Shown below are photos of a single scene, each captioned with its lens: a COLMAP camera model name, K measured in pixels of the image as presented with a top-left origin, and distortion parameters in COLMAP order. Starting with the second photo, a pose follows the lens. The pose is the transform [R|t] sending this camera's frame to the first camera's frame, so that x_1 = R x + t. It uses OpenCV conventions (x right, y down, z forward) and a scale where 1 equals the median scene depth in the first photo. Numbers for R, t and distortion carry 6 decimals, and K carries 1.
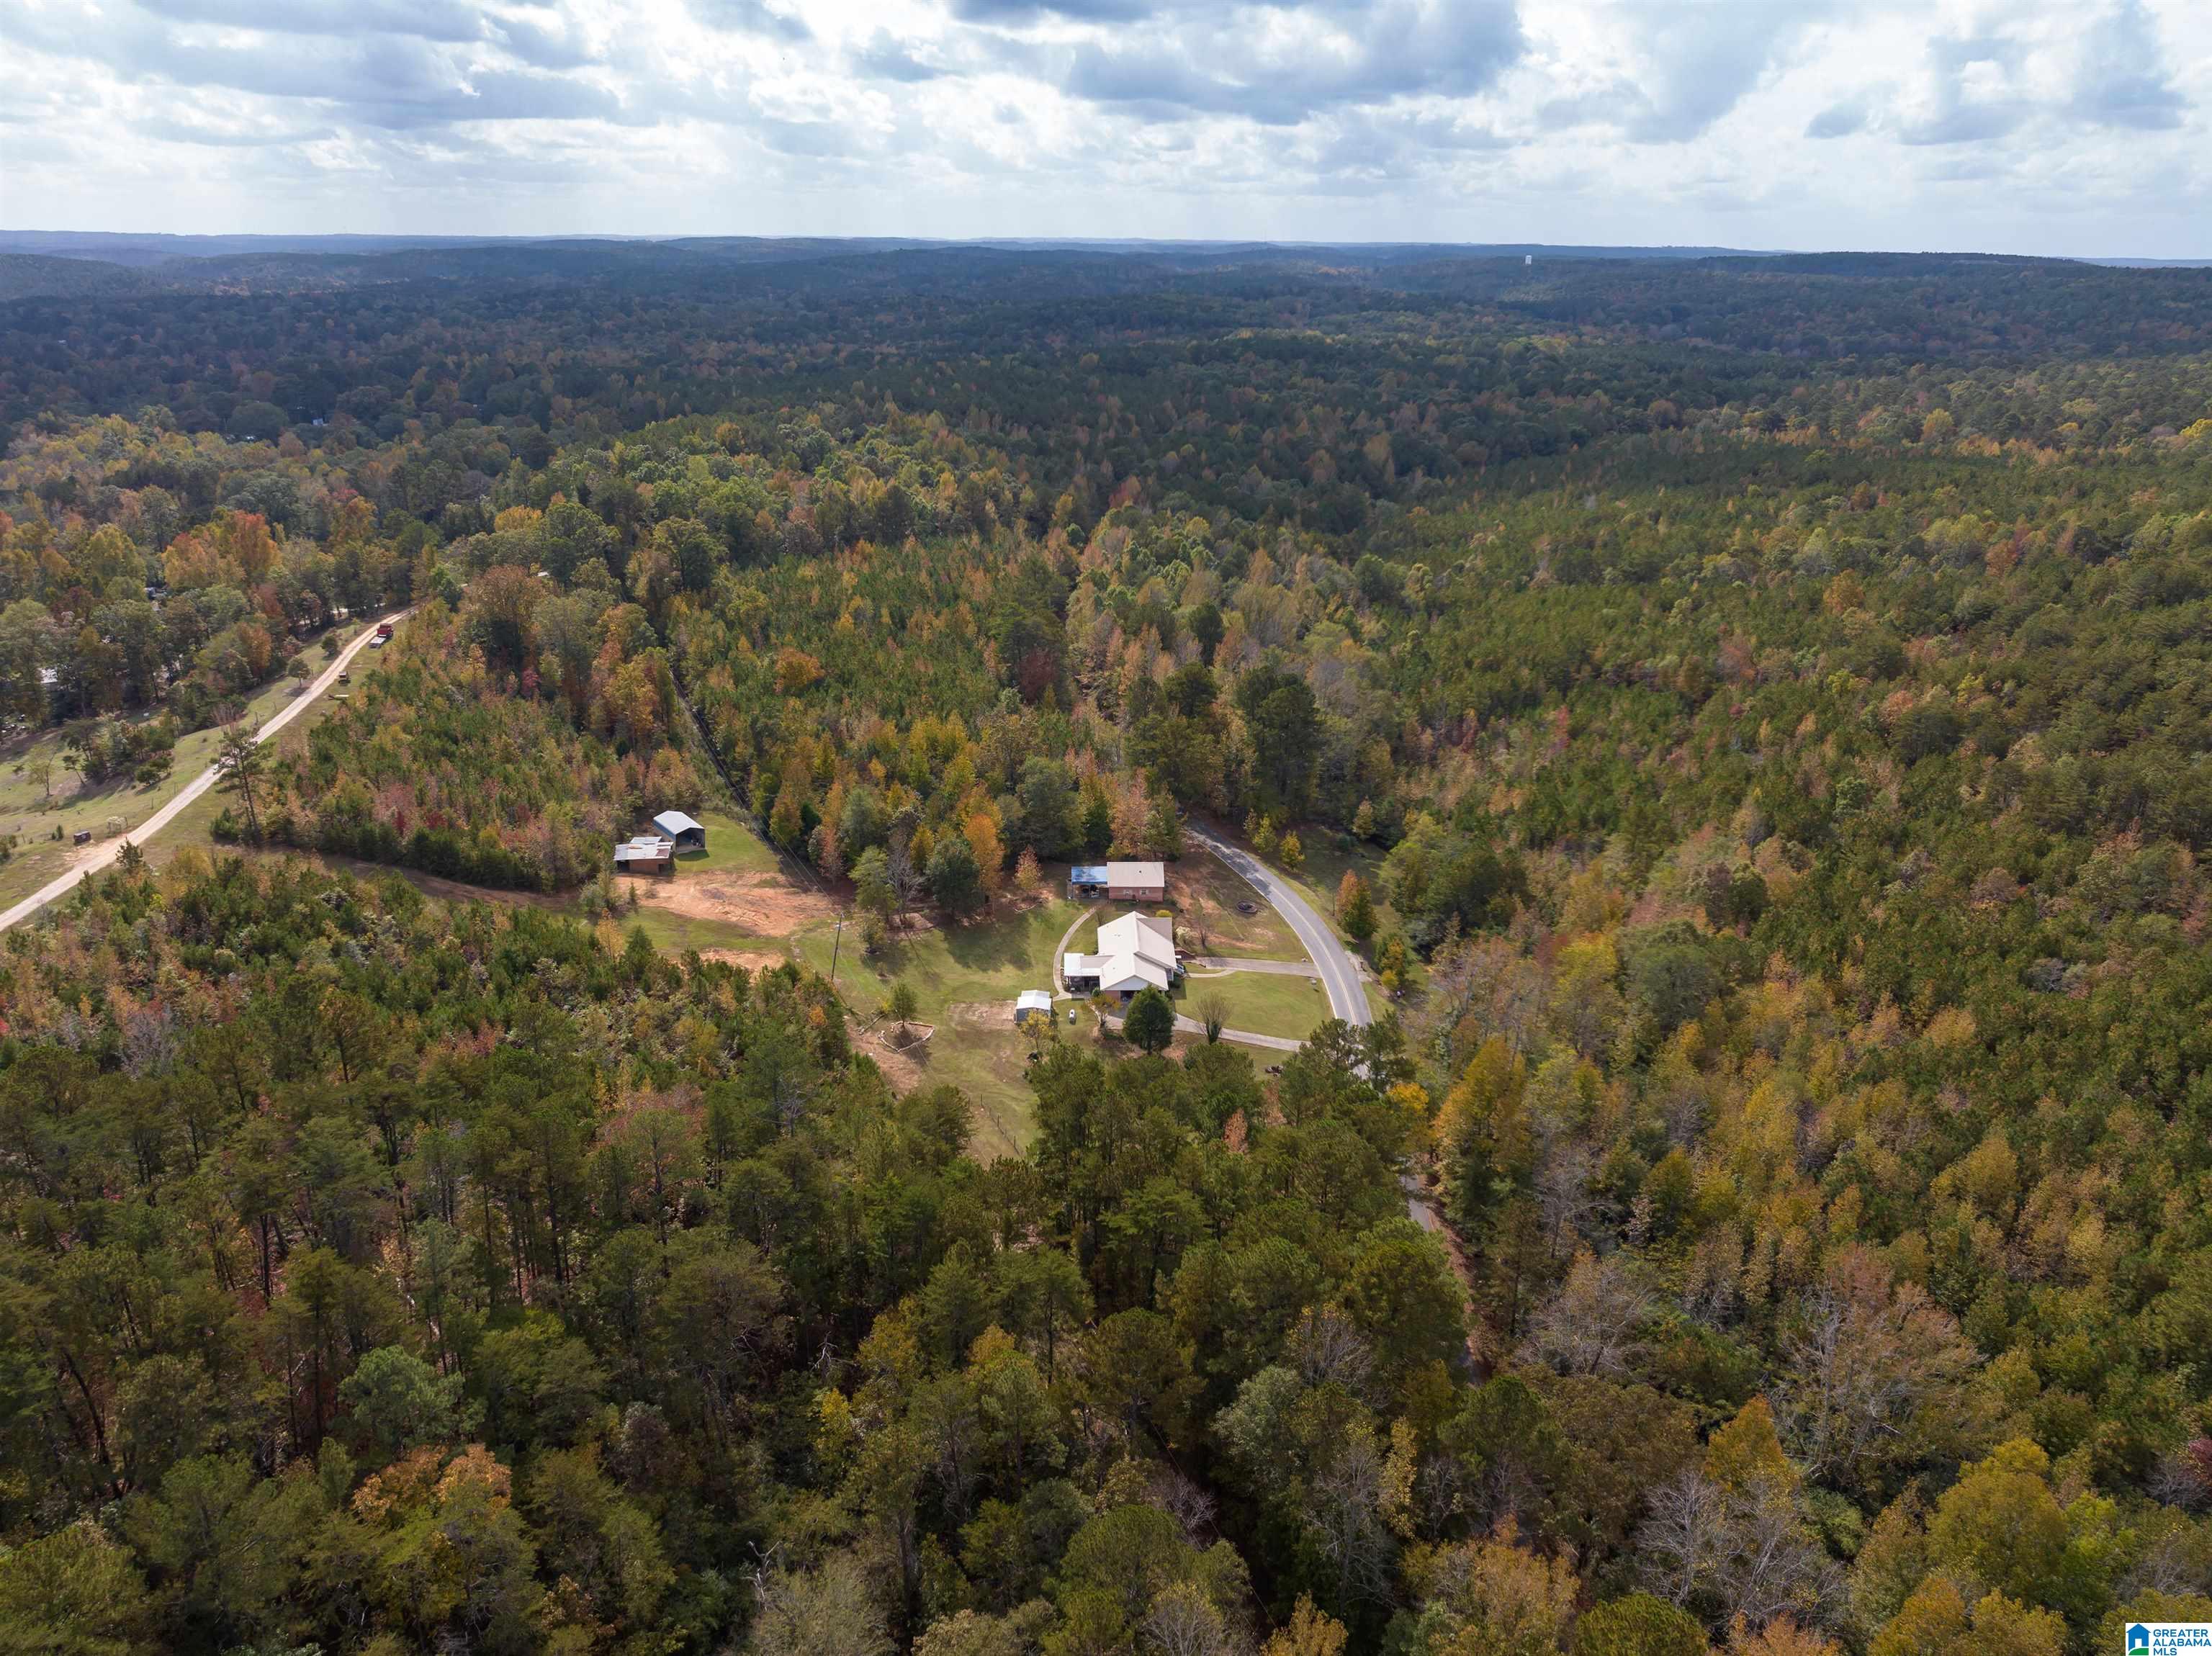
lens RADIAL K [[1569.2, 0, 1107.3], [0, 1569.2, 826.7], [0, 0, 1]] dist [-0.044044, 0.020791]
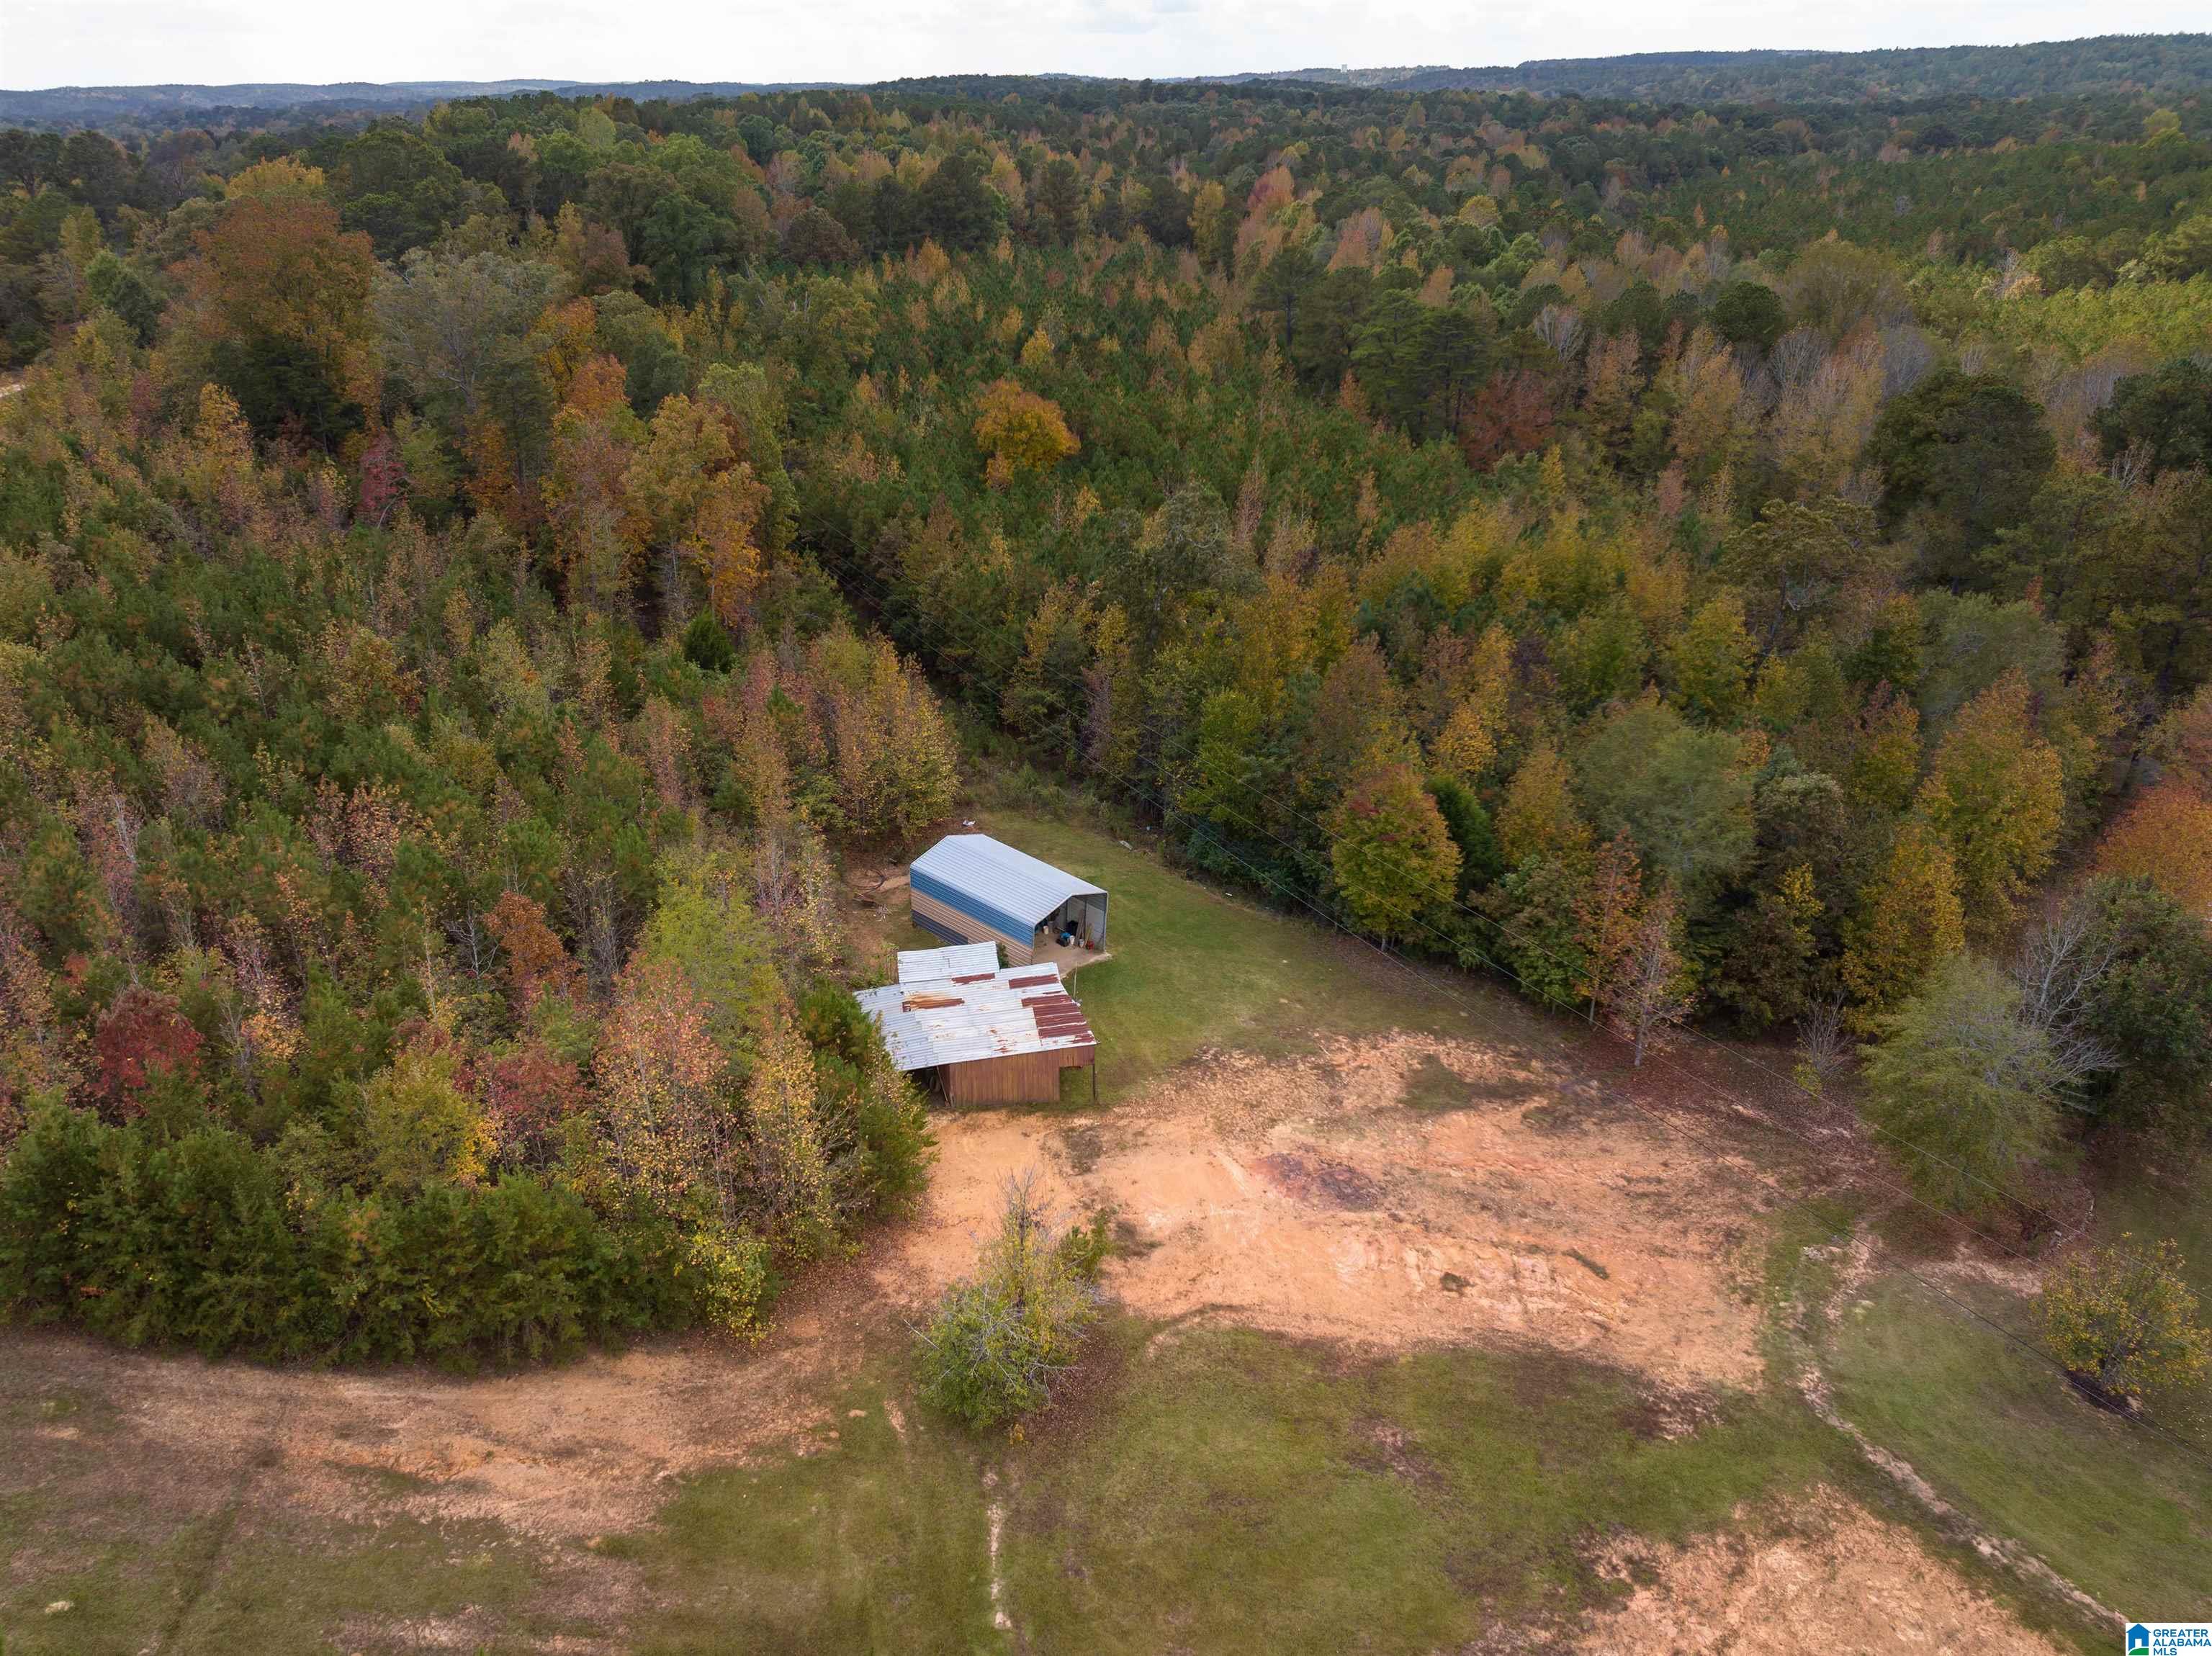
lens RADIAL K [[1569.2, 0, 1104.3], [0, 1569.2, 827.9], [0, 0, 1]] dist [-0.044044, 0.020791]
pose [[0.989071, -0.080650, 0.123422, -0.271763], [0.069522, 0.993332, 0.091966, -0.035587], [-0.130017, -0.082381, 0.988084, 0.651176]]
